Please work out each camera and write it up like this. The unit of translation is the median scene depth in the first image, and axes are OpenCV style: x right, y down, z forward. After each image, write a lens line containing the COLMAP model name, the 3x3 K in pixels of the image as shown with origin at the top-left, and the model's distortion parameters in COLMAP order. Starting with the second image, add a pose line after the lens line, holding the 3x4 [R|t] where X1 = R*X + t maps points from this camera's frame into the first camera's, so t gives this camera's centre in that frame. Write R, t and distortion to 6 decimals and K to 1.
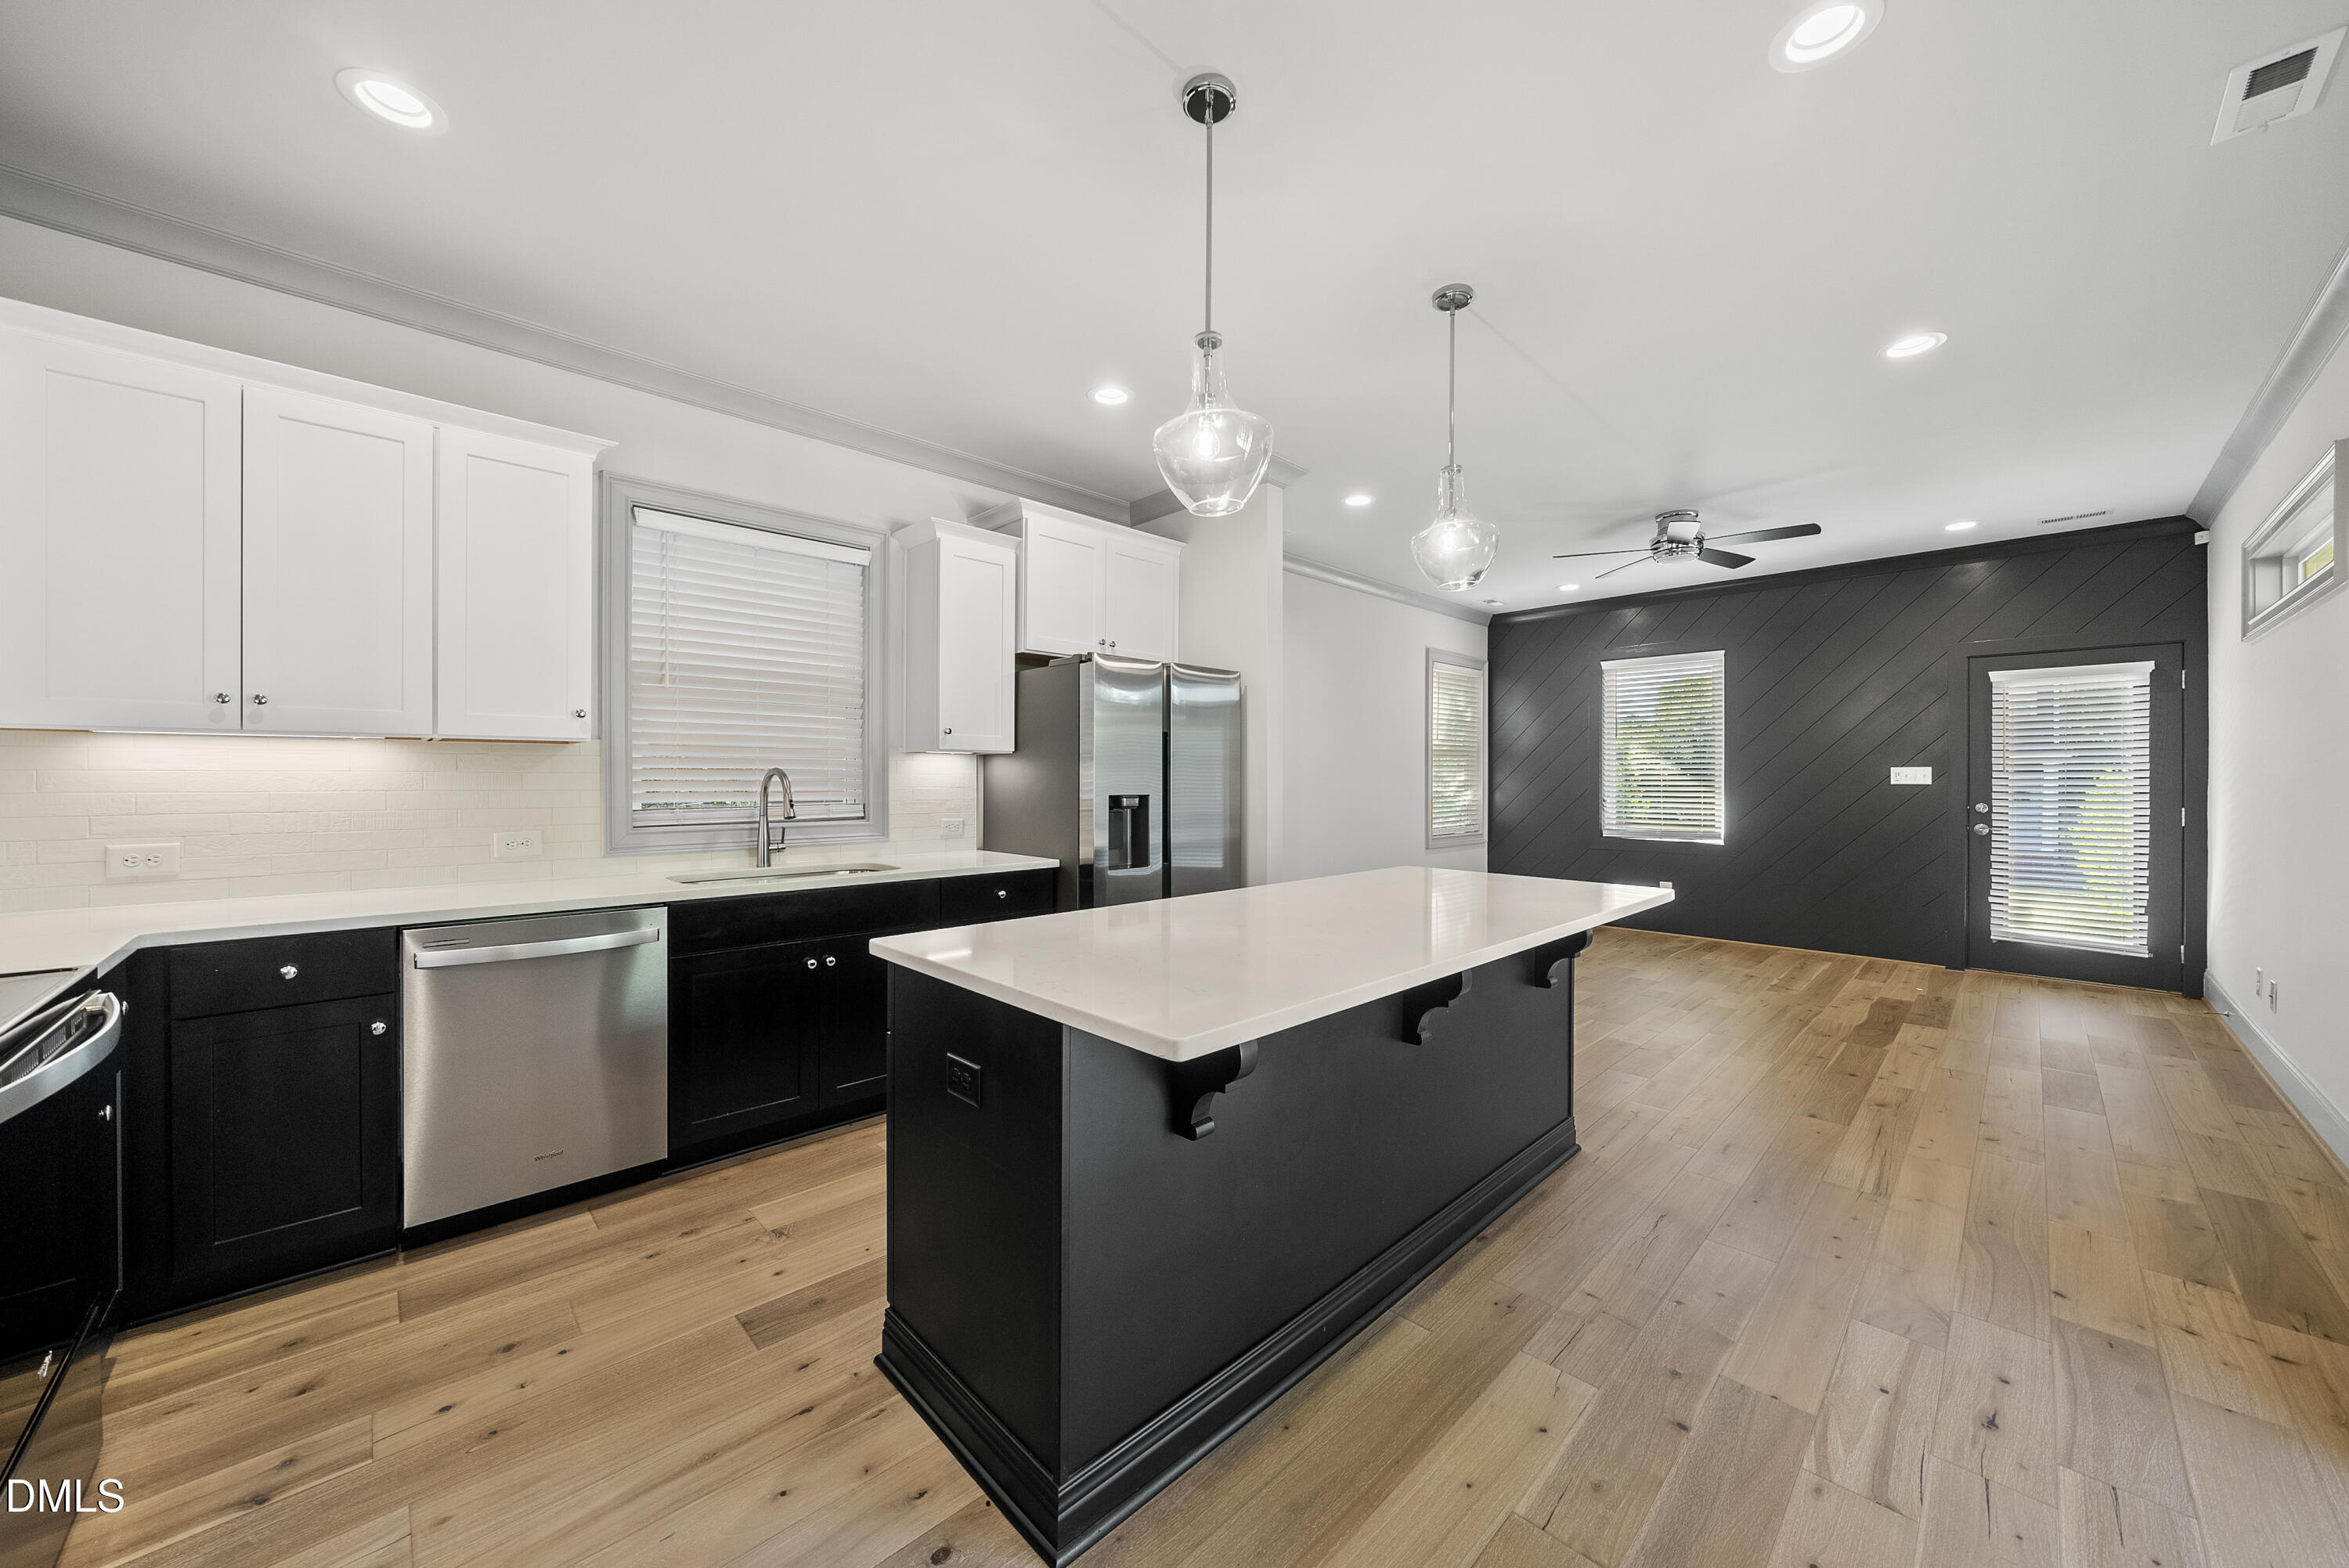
lens RADIAL K [[832.0, 0, 1173.4], [0, 832.0, 780.7], [0, 0, 1]] dist [-0.010163, 0.000871]
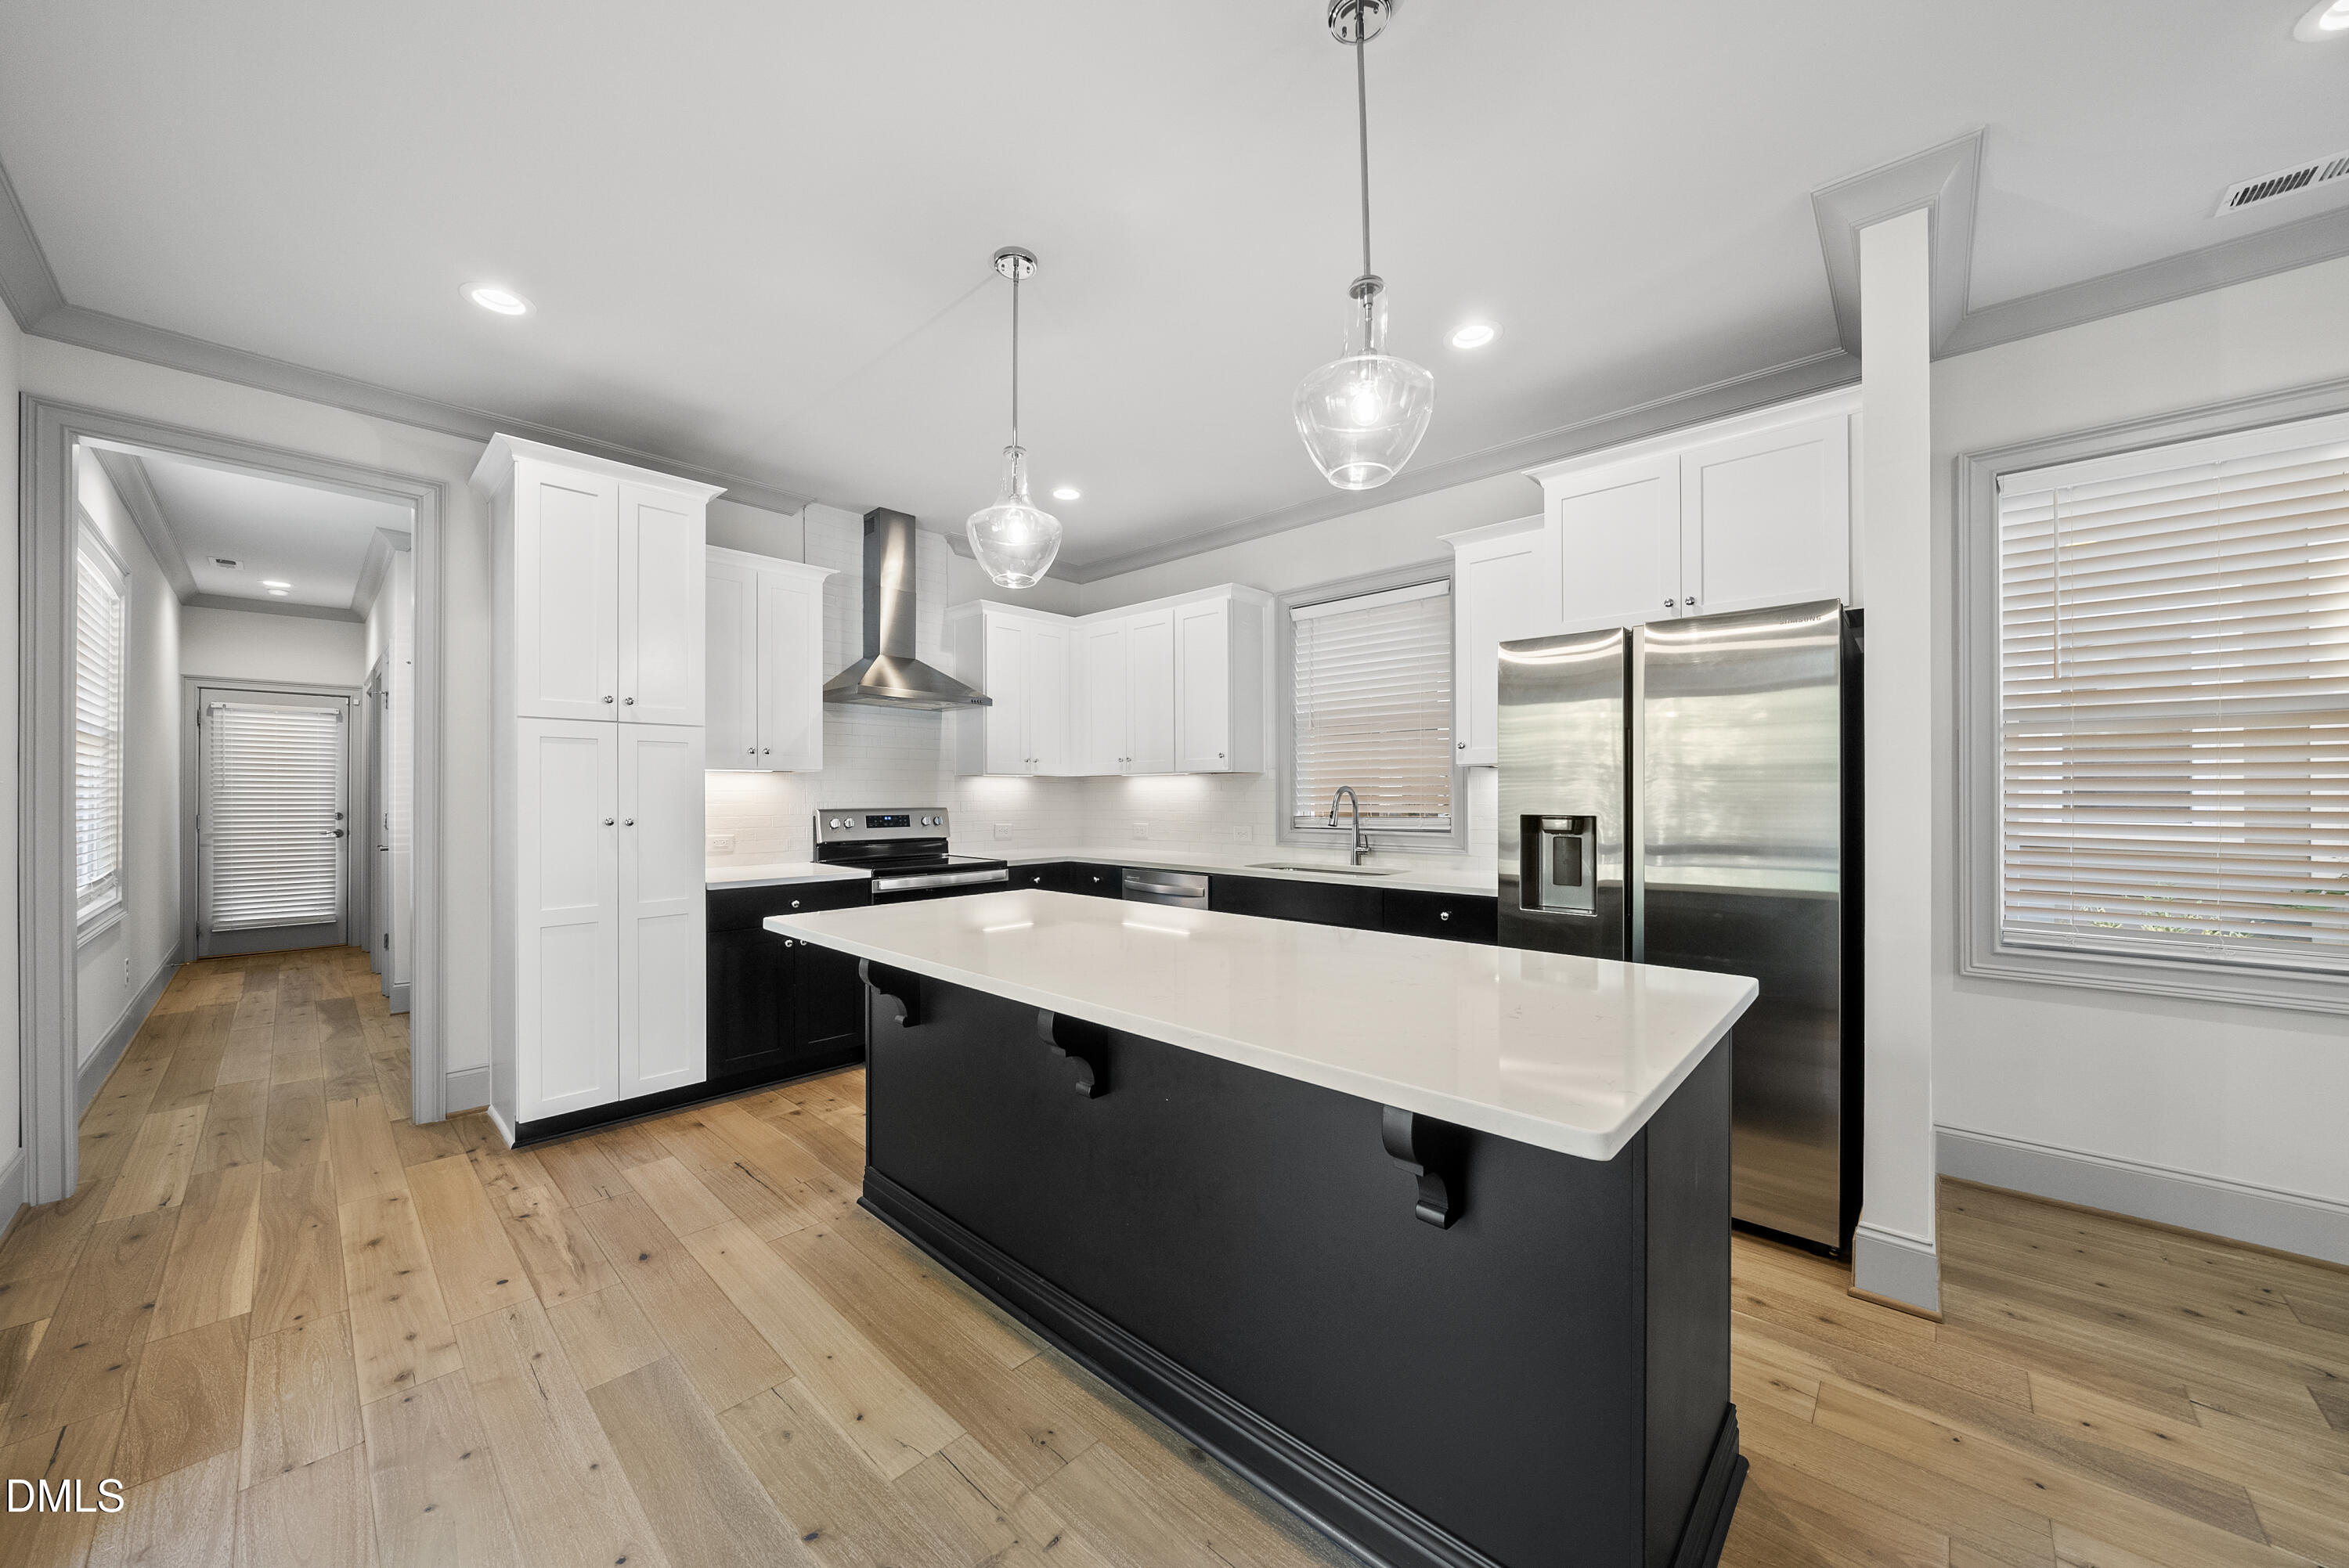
lens RADIAL K [[832.0, 0, 1169.4], [0, 832.0, 790.8], [0, 0, 1]] dist [-0.010163, 0.000871]
pose [[0.051541, -0.006791, -0.998648, 0.764017], [-0.002289, 0.999973, -0.006918, 0.001500], [0.998668, 0.002642, 0.051524, 0.673341]]
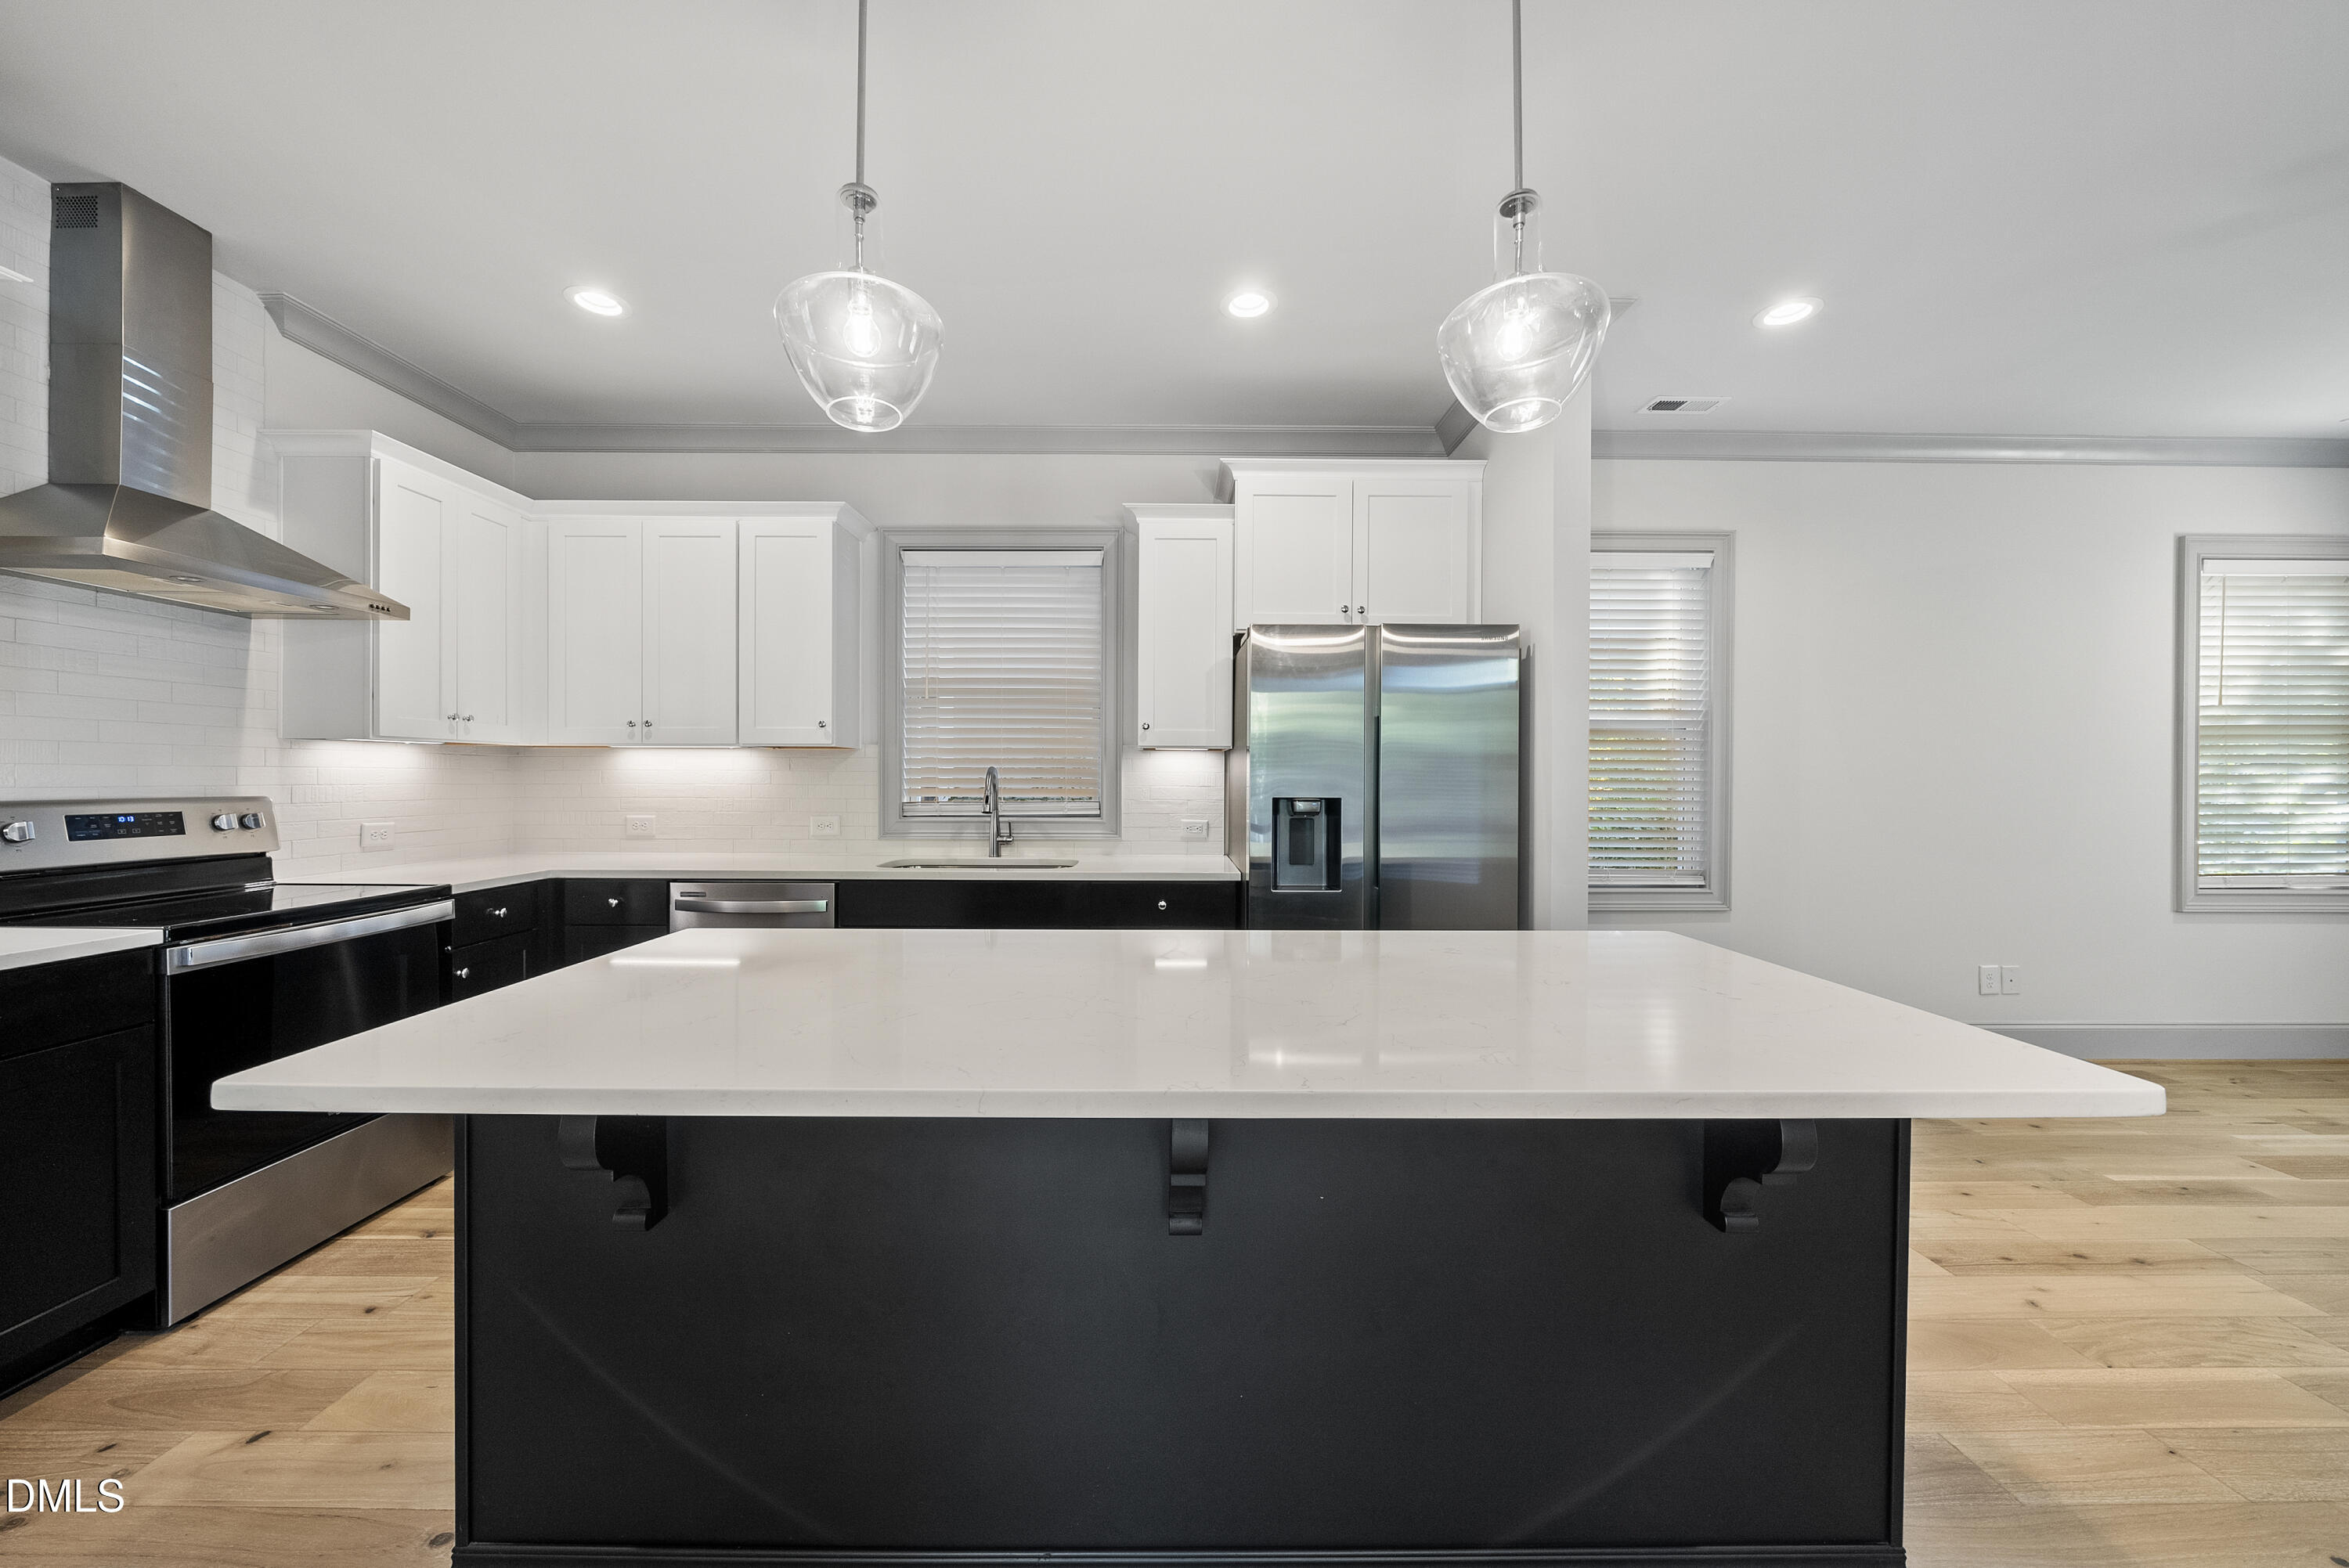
lens RADIAL K [[832.0, 0, 1166.6], [0, 832.0, 784.4], [0, 0, 1]] dist [-0.010163, 0.000871]
pose [[0.725184, 0.004981, -0.688537, 0.438931], [-0.005078, 0.999985, 0.001886, 0.004834], [0.688537, 0.002128, 0.725198, 0.369654]]
